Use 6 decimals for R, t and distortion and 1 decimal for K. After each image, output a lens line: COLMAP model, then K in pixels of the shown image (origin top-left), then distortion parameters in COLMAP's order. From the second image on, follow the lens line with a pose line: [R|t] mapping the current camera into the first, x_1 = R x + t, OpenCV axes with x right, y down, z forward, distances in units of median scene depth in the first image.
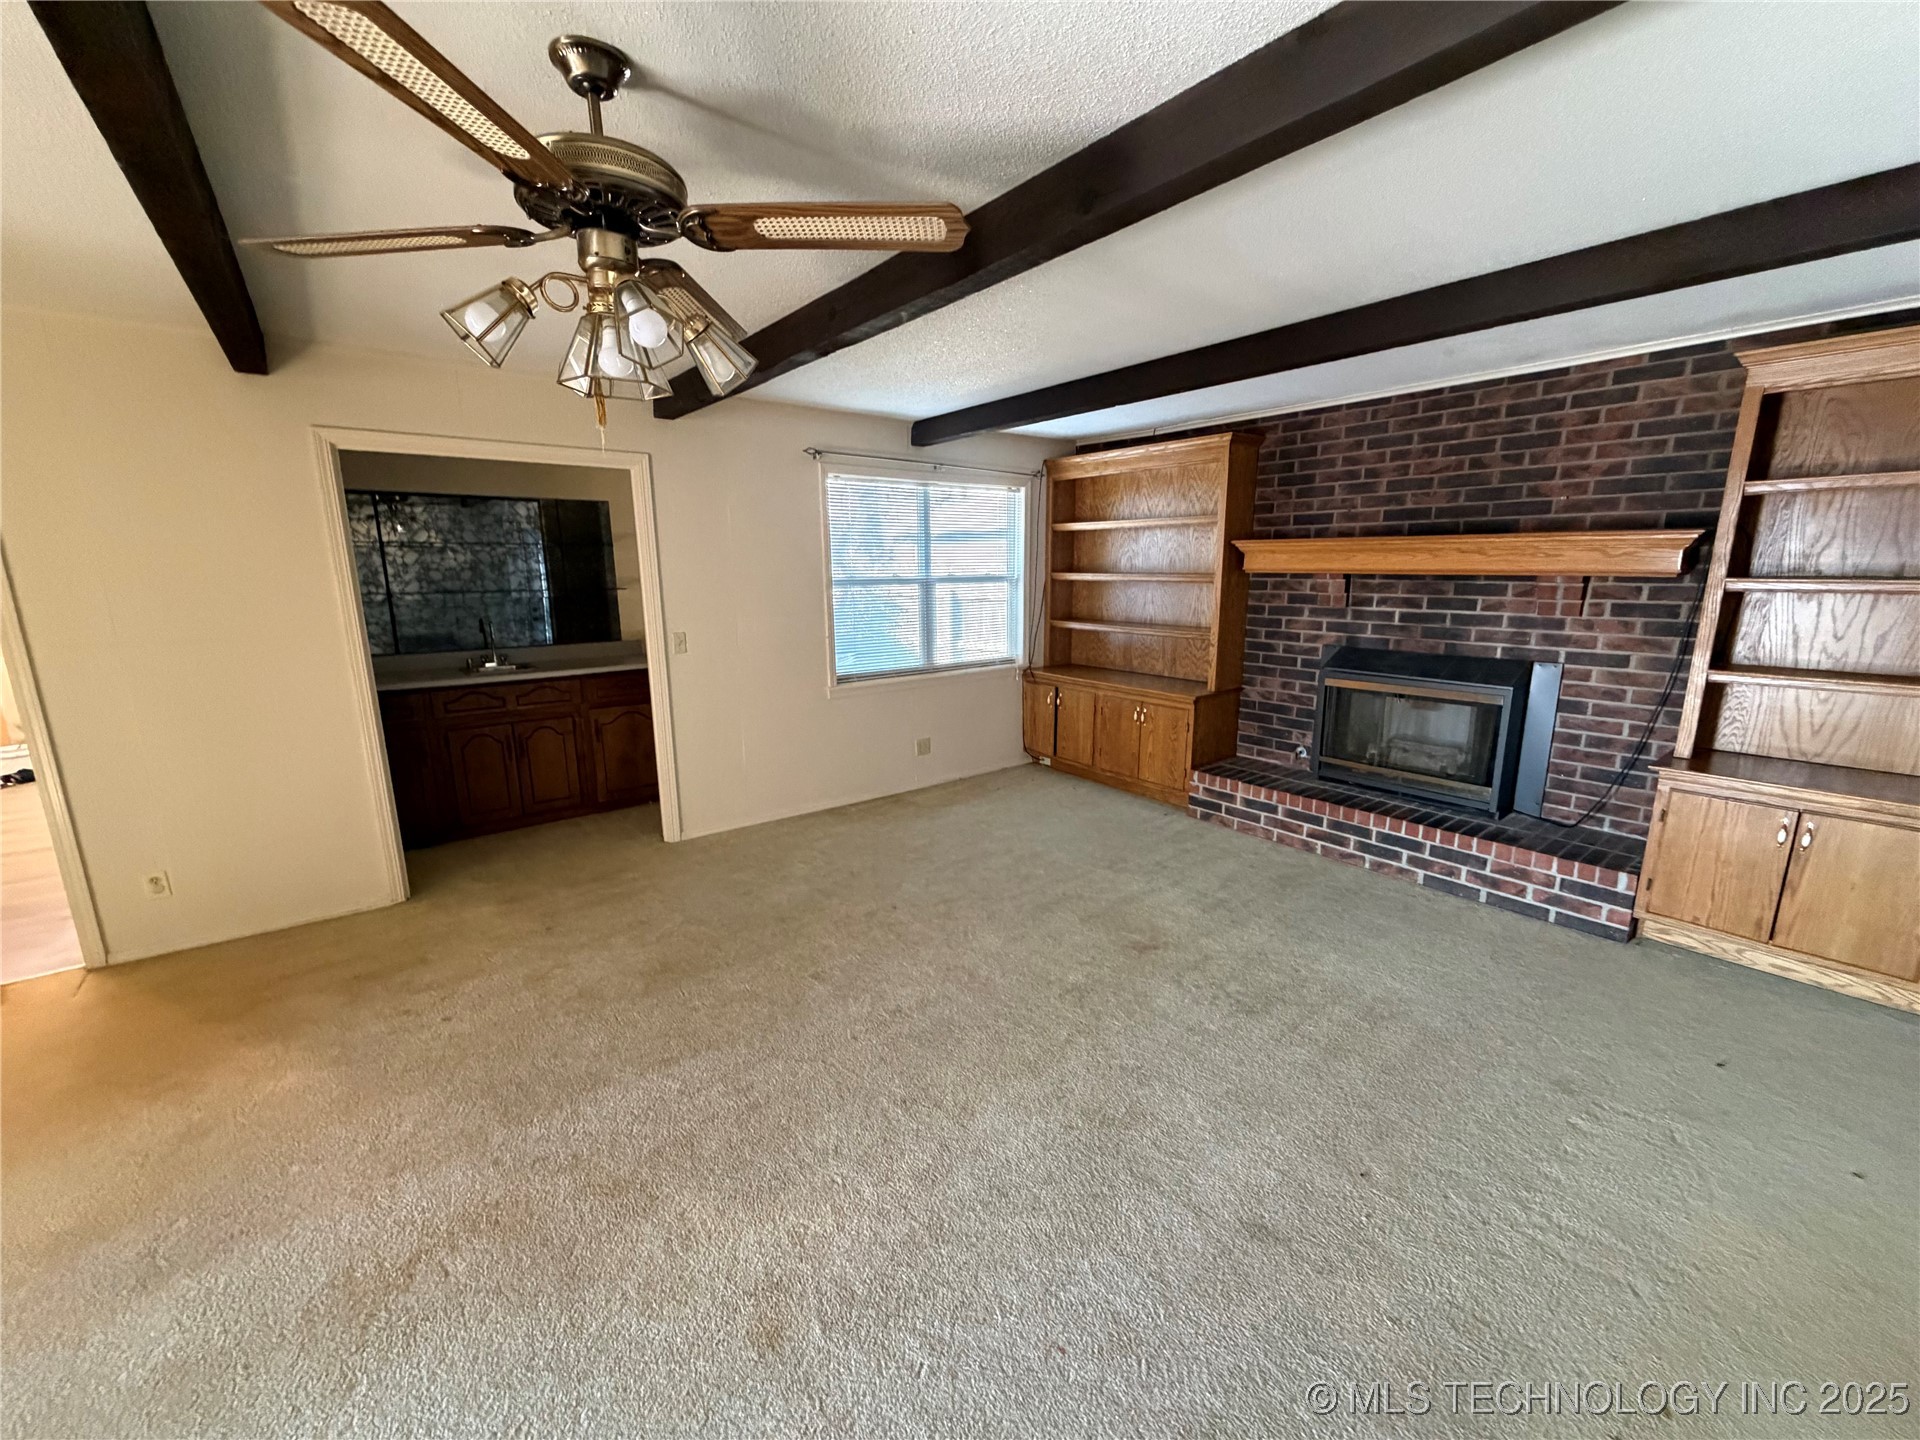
lens RADIAL K [[759.5, 0, 967.3], [0, 759.5, 724.1], [0, 0, 1]] dist [0.000964, -0.000928]
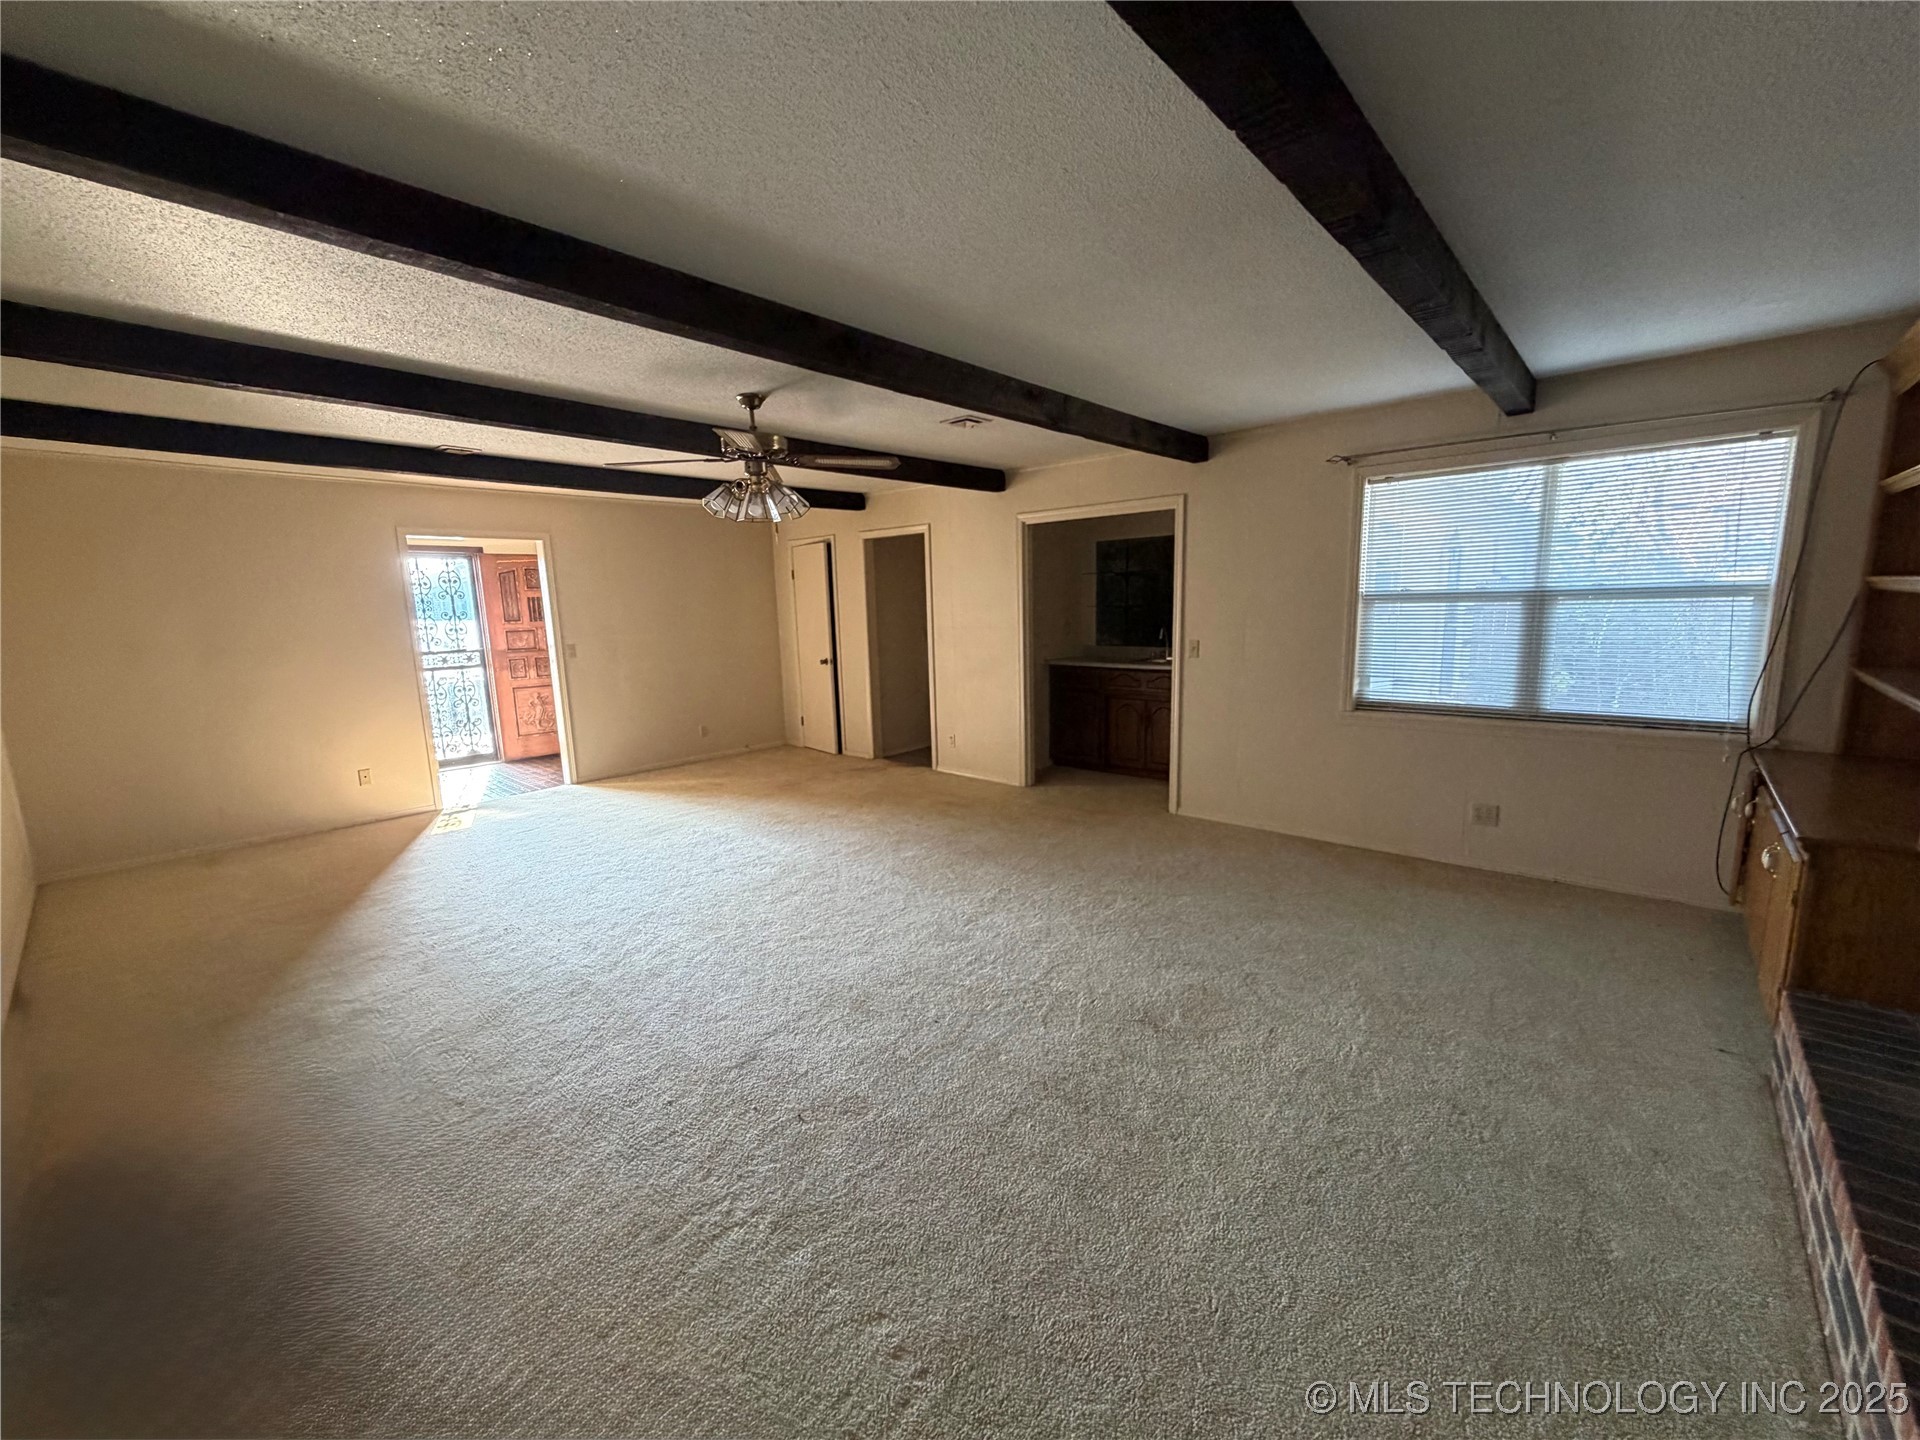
lens RADIAL K [[759.5, 0, 942.4], [0, 759.5, 726.3], [0, 0, 1]] dist [0.000964, -0.000928]
pose [[0.152803, 0.158038, -0.975538, 0.758558], [-0.176610, 0.975607, 0.130386, -0.077261], [0.972348, 0.152367, 0.176987, 0.443567]]
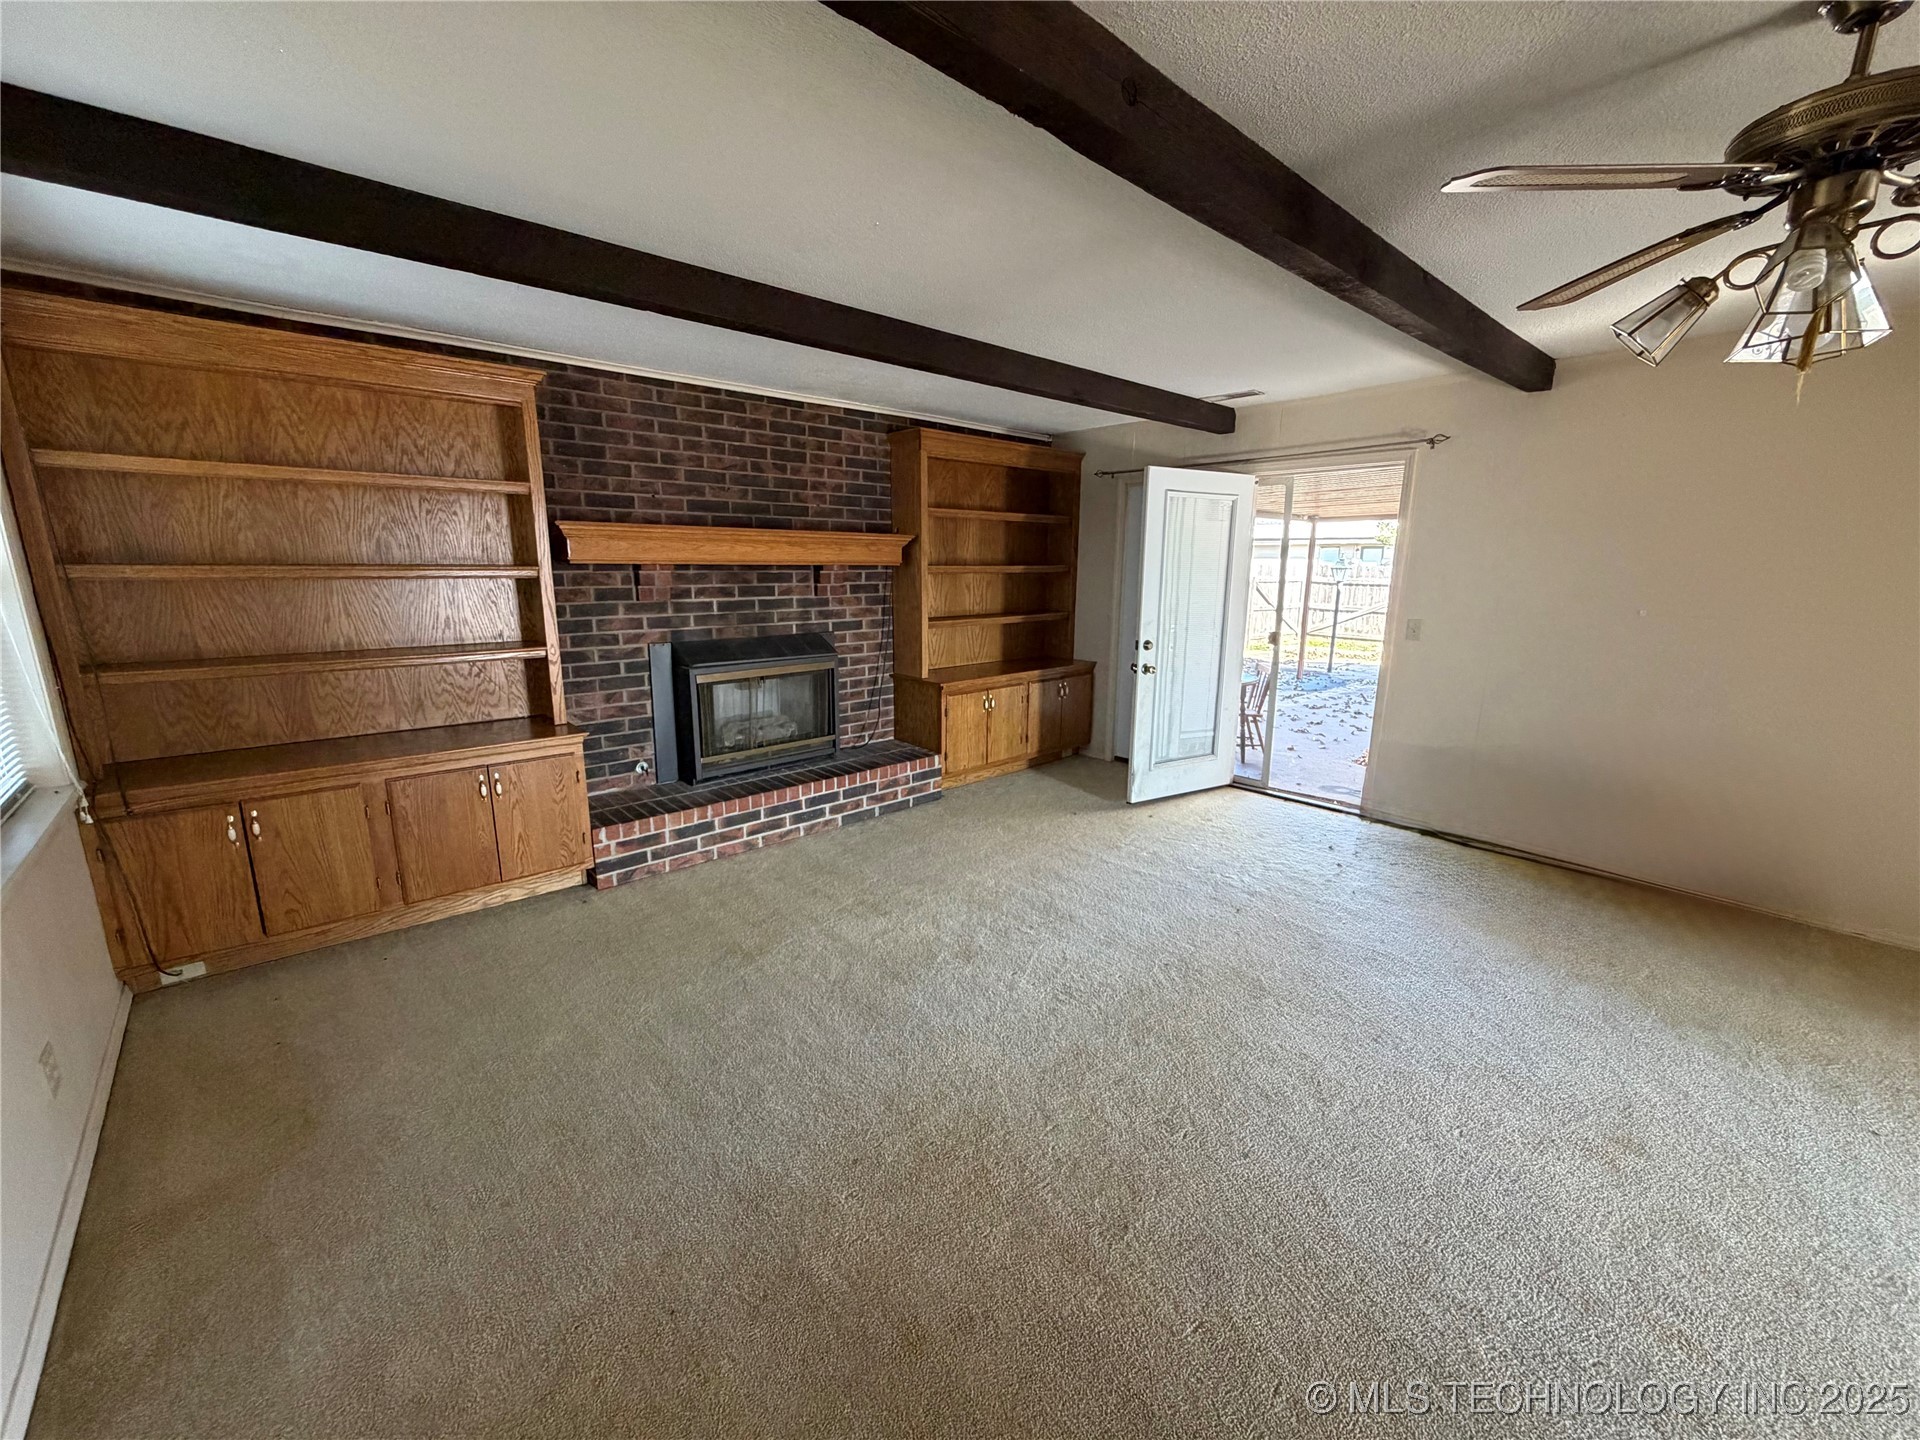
lens RADIAL K [[759.5, 0, 947.5], [0, 759.5, 724.2], [0, 0, 1]] dist [0.000964, -0.000928]
pose [[-0.052534, -0.202550, 0.977862, -0.507078], [0.202354, 0.956741, 0.209046, -0.146225], [-0.977902, 0.208857, -0.009275, 0.768435]]
